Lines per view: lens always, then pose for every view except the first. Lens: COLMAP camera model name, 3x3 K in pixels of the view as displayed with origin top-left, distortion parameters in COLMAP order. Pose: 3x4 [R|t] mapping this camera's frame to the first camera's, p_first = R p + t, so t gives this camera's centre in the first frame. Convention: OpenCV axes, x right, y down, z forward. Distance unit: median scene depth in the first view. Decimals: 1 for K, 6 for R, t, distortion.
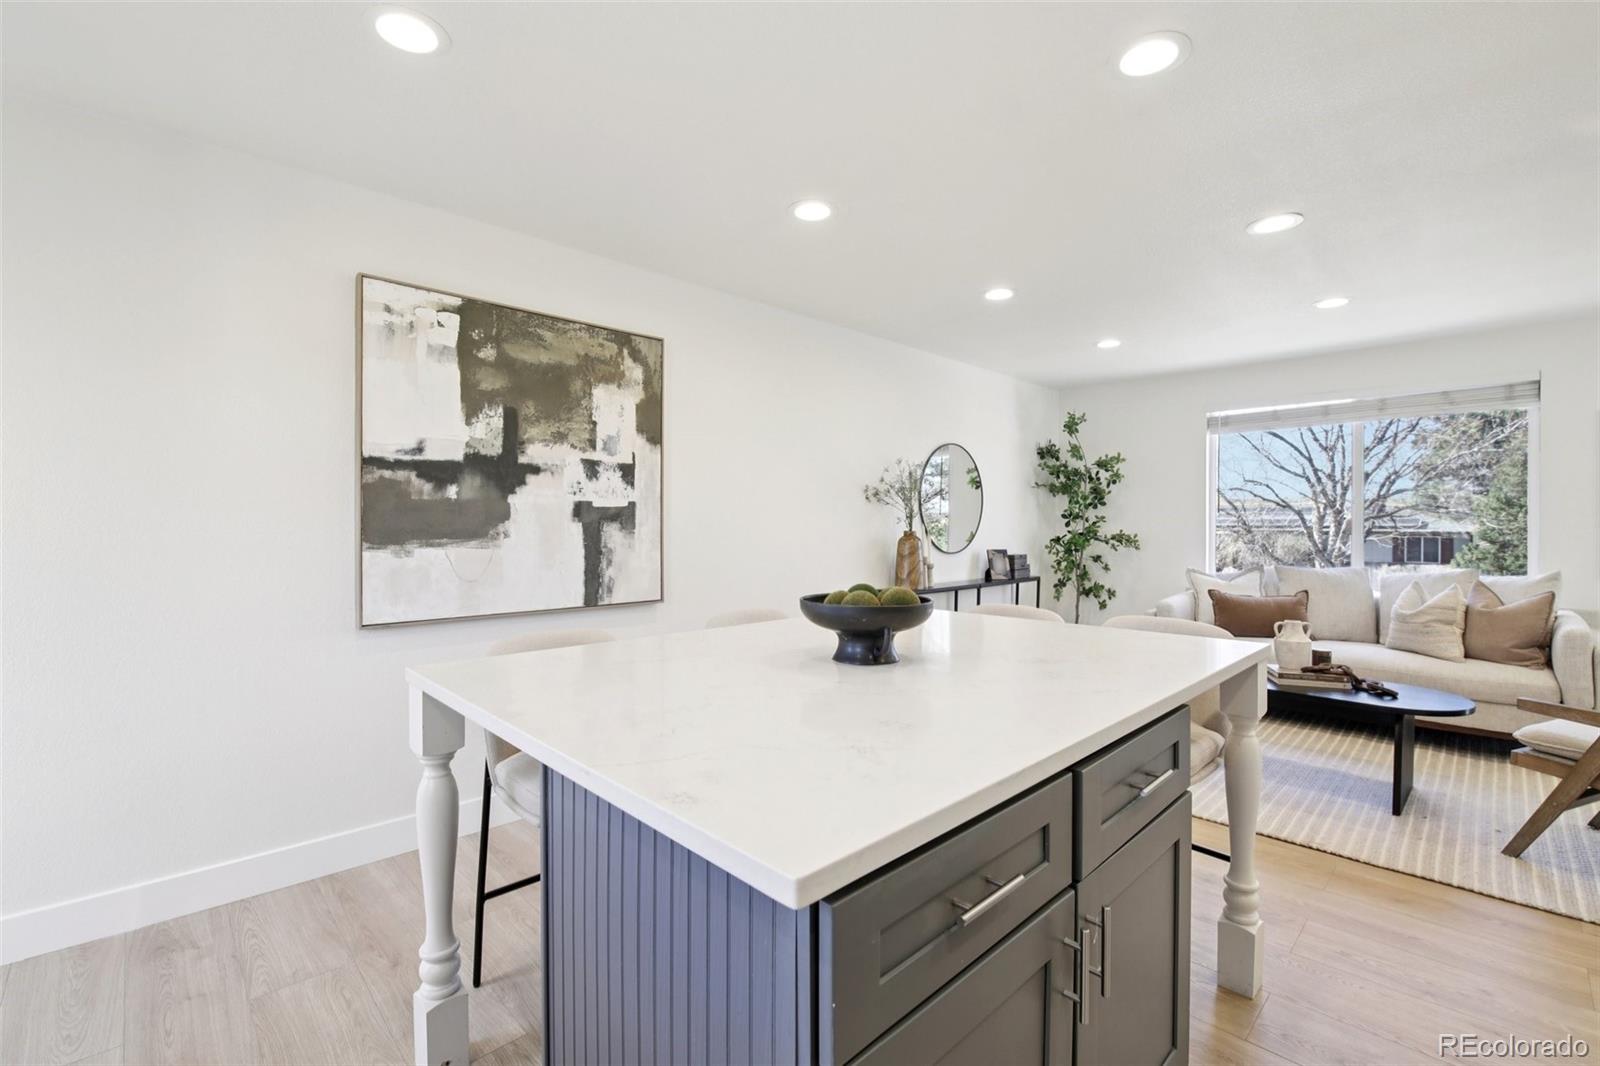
lens RADIAL K [[695.4, 0, 790.5], [0, 695.4, 528.9], [0, 0, 1]] dist [0.001738, -0.008565]
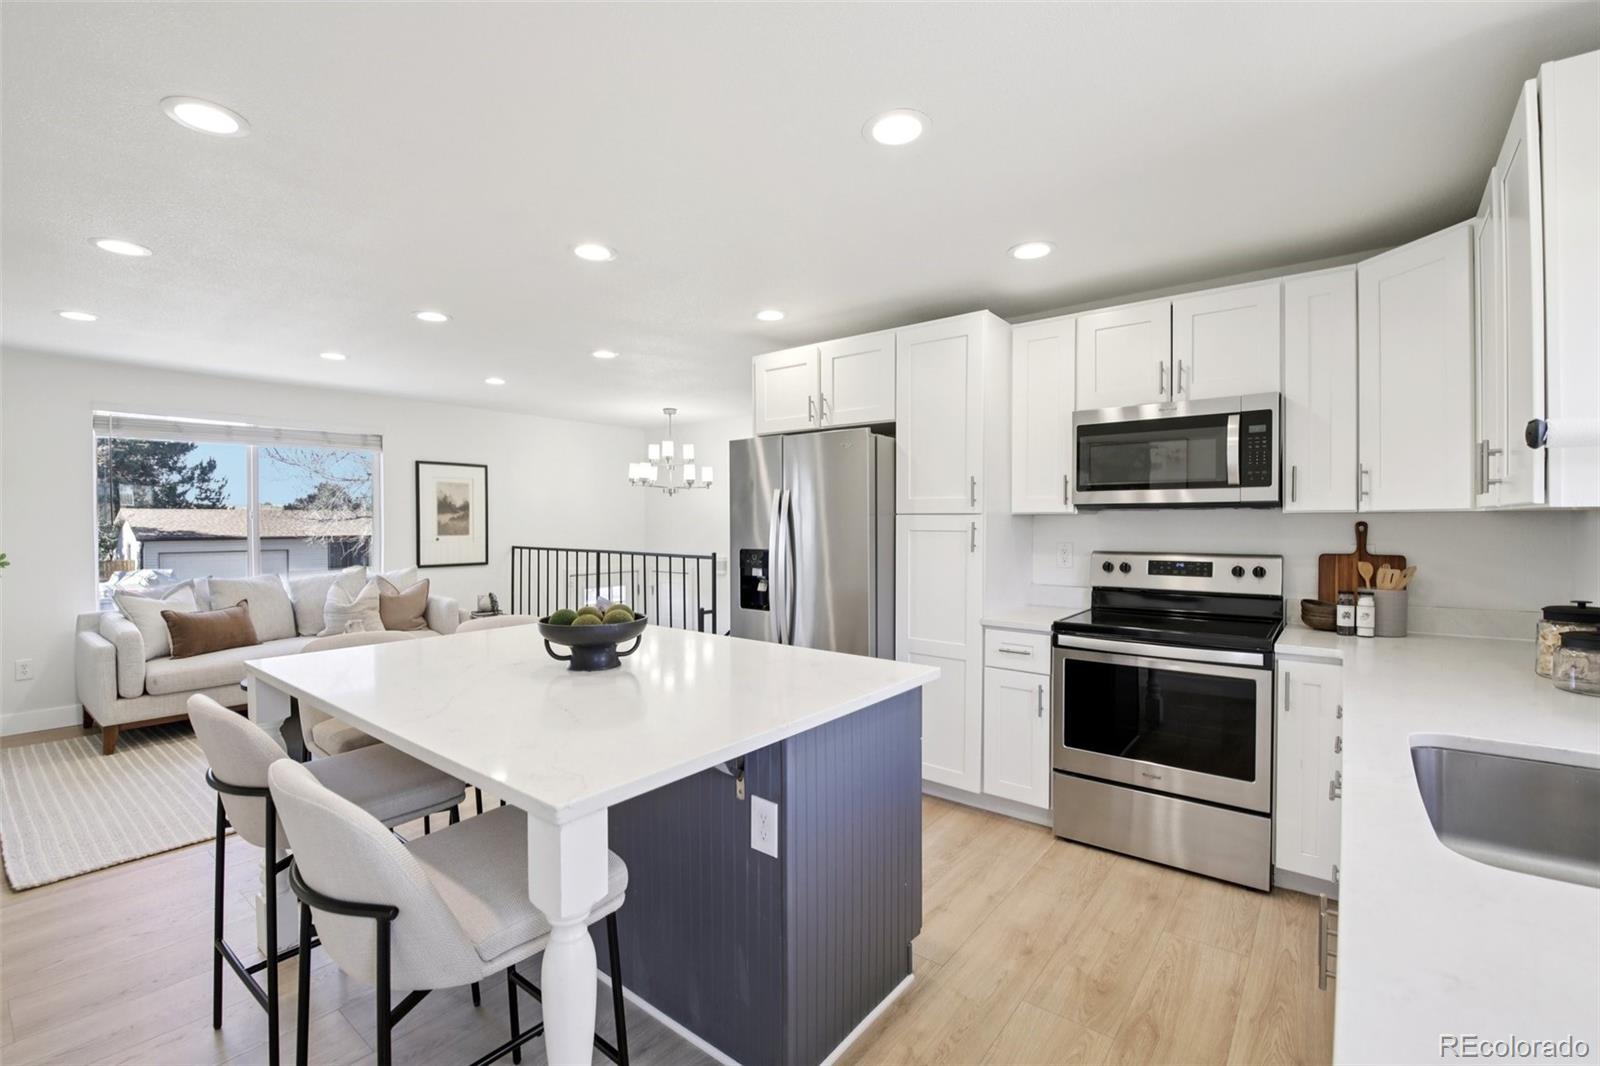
lens RADIAL K [[695.4, 0, 796.4], [0, 695.4, 530.4], [0, 0, 1]] dist [0.001738, -0.008565]
pose [[-0.132225, -0.016004, 0.991091, -0.606288], [0.006698, 0.999832, 0.017039, -0.043543], [-0.991197, 0.008892, -0.132095, 0.416384]]
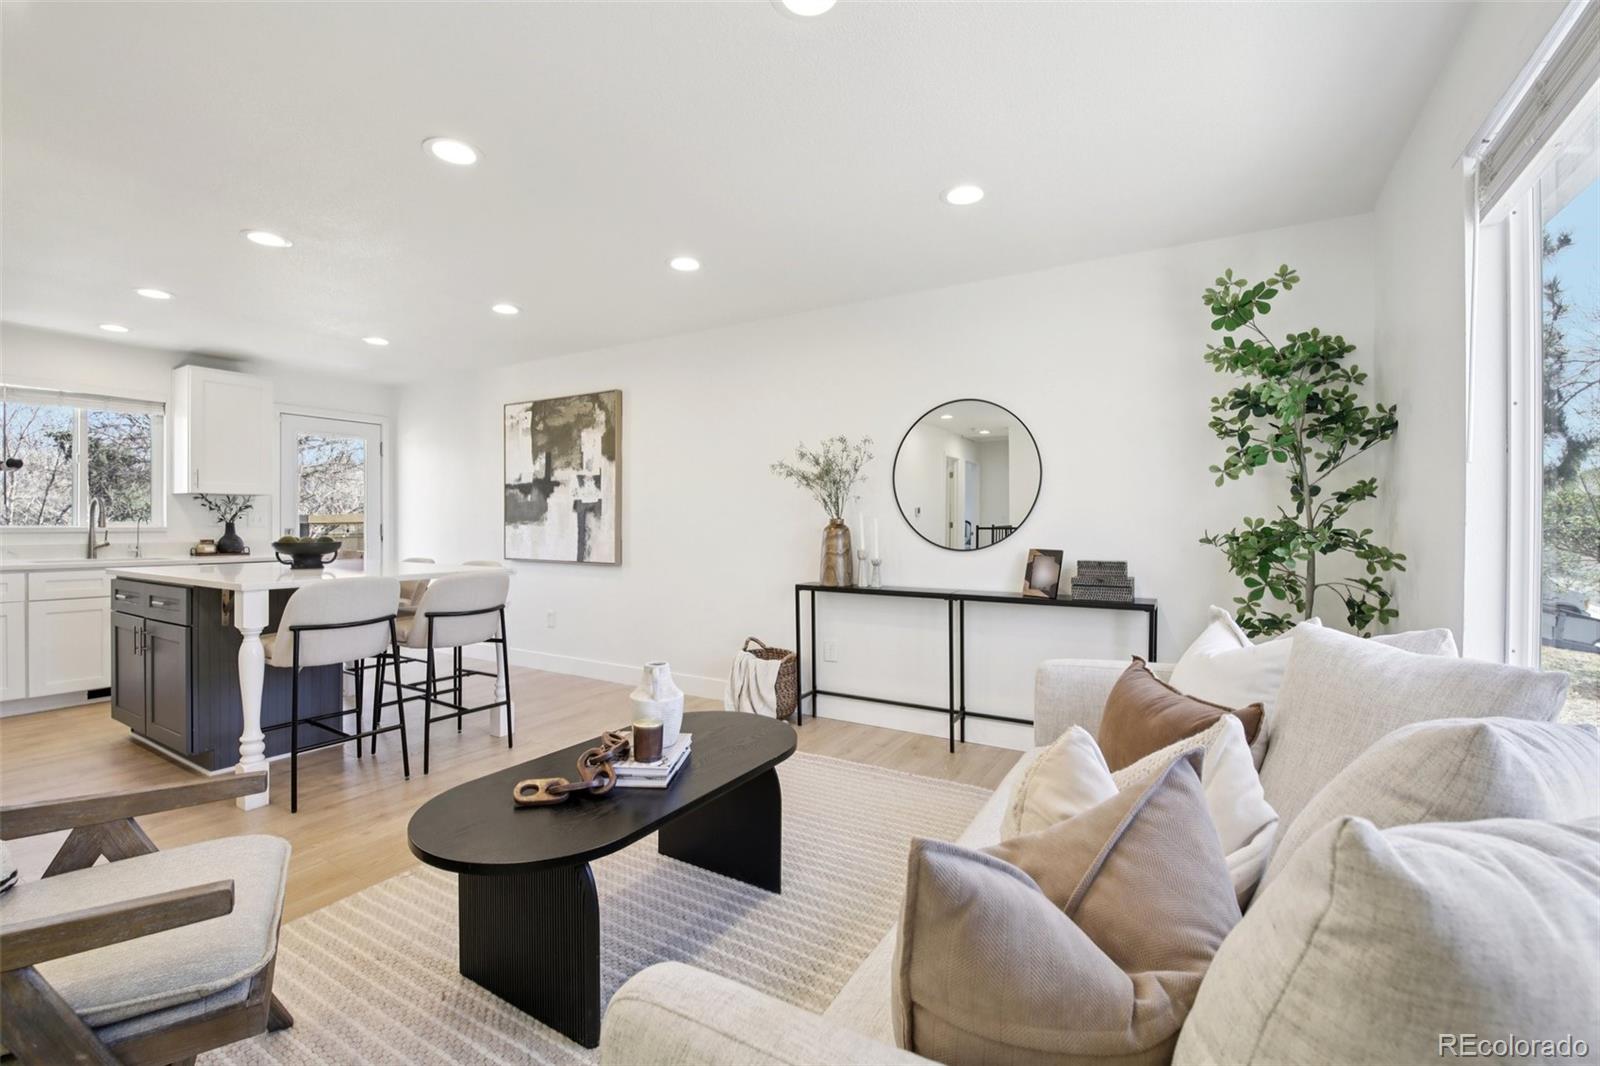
lens RADIAL K [[695.4, 0, 792.1], [0, 695.4, 523.1], [0, 0, 1]] dist [0.001738, -0.008565]
pose [[0.253926, 0.003486, -0.967217, 1.388985], [-0.006621, 0.999976, 0.001866, 0.009782], [0.967201, 0.005930, 0.253943, 1.005487]]
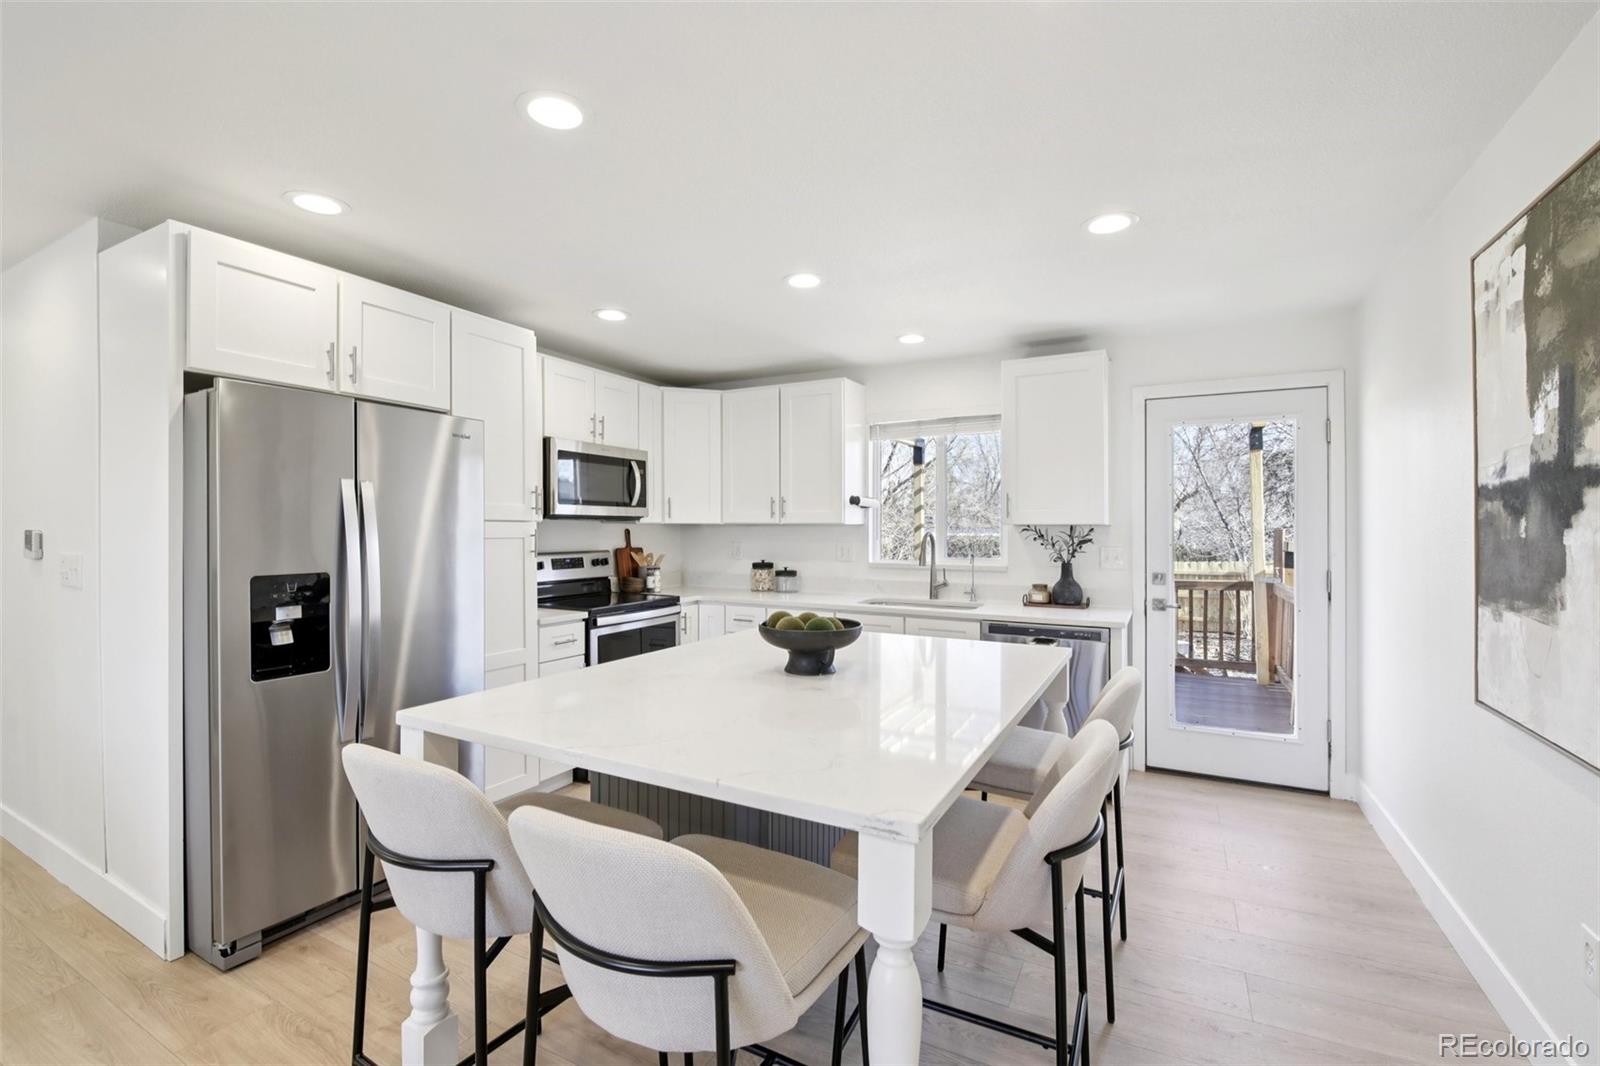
lens RADIAL K [[695.4, 0, 796.7], [0, 695.4, 524.7], [0, 0, 1]] dist [0.001738, -0.008565]
pose [[-0.950353, -0.002586, -0.311162, 0.276139], [-0.002614, 0.999997, -0.000327, -0.044141], [0.311161, 0.000503, -0.950357, 1.137103]]
